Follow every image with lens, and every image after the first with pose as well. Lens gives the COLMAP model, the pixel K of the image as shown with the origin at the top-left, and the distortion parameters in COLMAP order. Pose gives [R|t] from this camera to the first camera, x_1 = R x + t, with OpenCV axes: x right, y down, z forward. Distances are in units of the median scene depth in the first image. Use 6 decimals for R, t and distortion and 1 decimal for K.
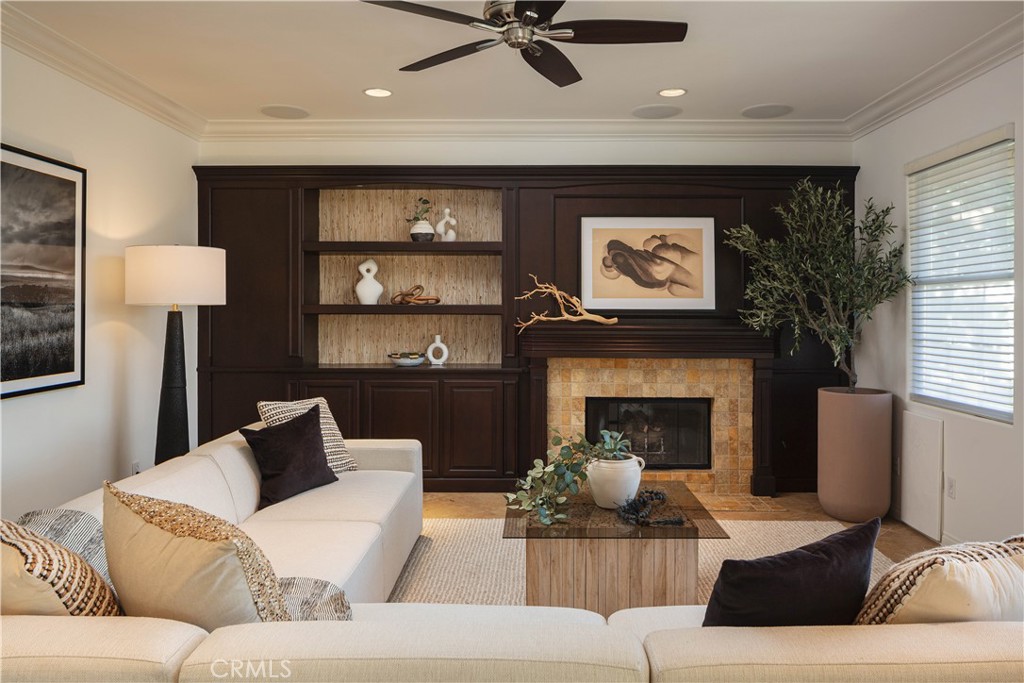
lens RADIAL K [[674.8, 0, 514.7], [0, 674.8, 310.4], [0, 0, 1]] dist [-0.003862, 0.000378]
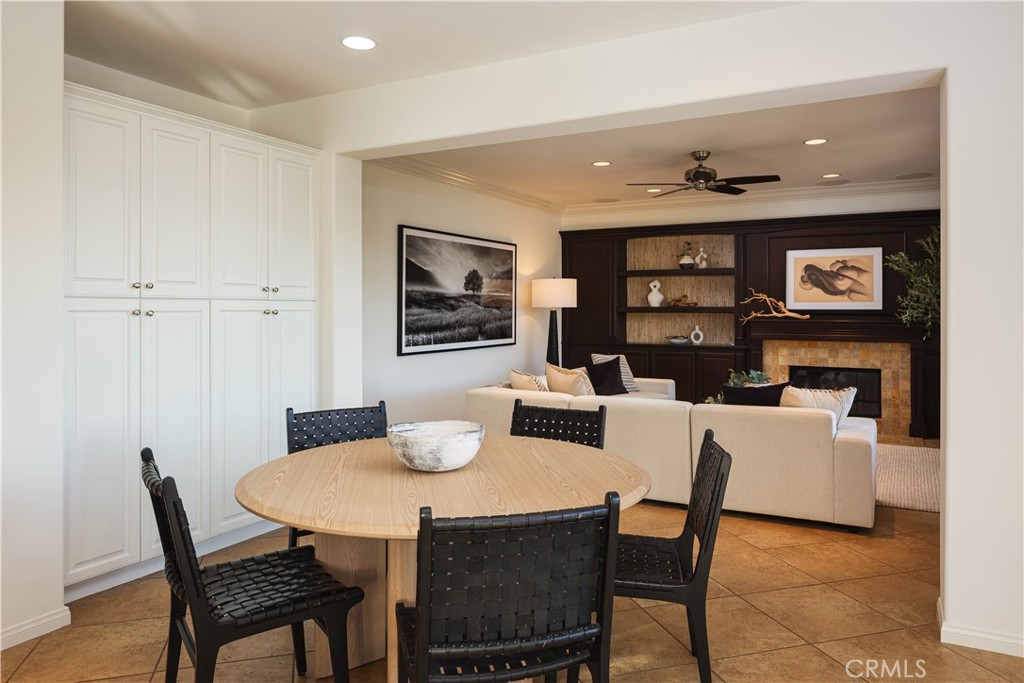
lens RADIAL K [[674.8, 0, 514.7], [0, 674.8, 310.4], [0, 0, 1]] dist [-0.003862, 0.000378]
pose [[0.884127, -0.000364, -0.467246, 0.273379], [-0.001138, 0.999995, -0.002932, 0.005867], [0.467245, 0.003124, 0.884123, -0.680078]]
